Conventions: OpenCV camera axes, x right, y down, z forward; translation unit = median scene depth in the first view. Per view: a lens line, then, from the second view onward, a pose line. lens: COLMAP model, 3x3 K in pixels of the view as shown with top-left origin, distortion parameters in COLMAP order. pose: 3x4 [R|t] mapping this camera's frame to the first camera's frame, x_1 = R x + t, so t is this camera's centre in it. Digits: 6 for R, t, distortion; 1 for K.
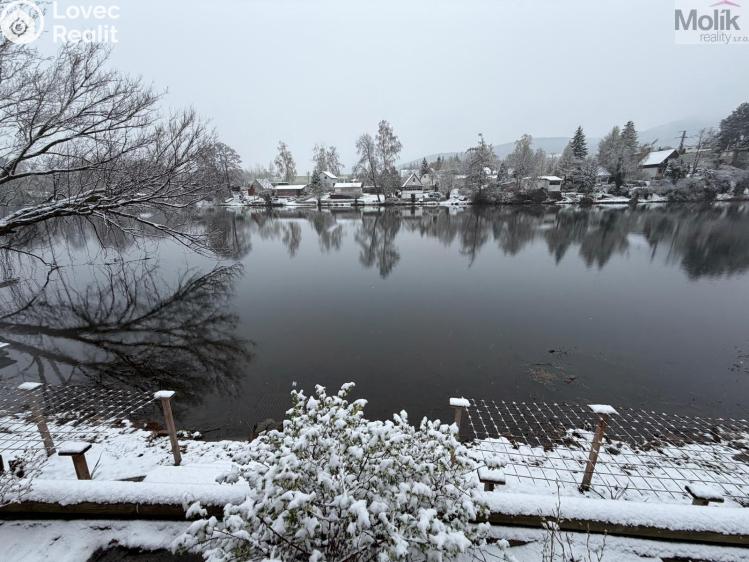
lens RADIAL K [[298.4, 0, 373.9], [0, 298.4, 281.5], [0, 0, 1]] dist [-0.001023, -0.000138]
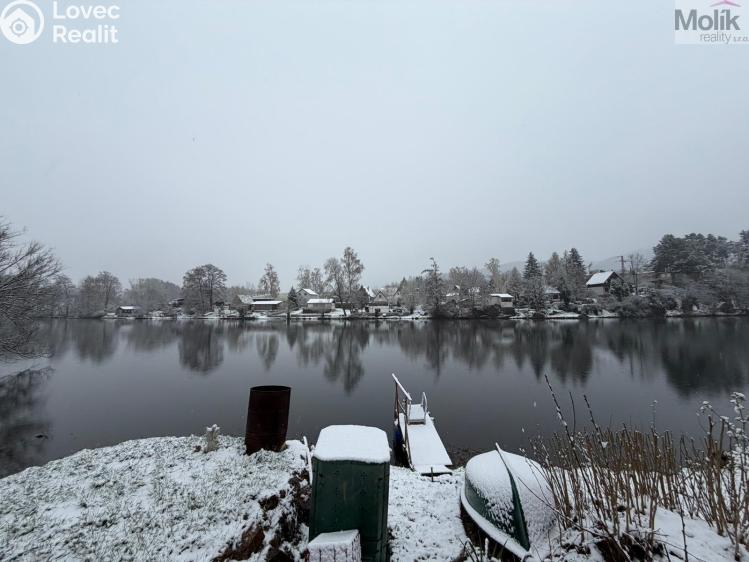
lens RADIAL K [[298.4, 0, 380.4], [0, 298.4, 277.7], [0, 0, 1]] dist [-0.001023, -0.000138]
pose [[0.999942, 0.003977, -0.010010, 0.150480], [-0.007483, 0.924965, -0.379979, 0.005670], [0.007747, 0.380032, 0.924941, -0.021071]]
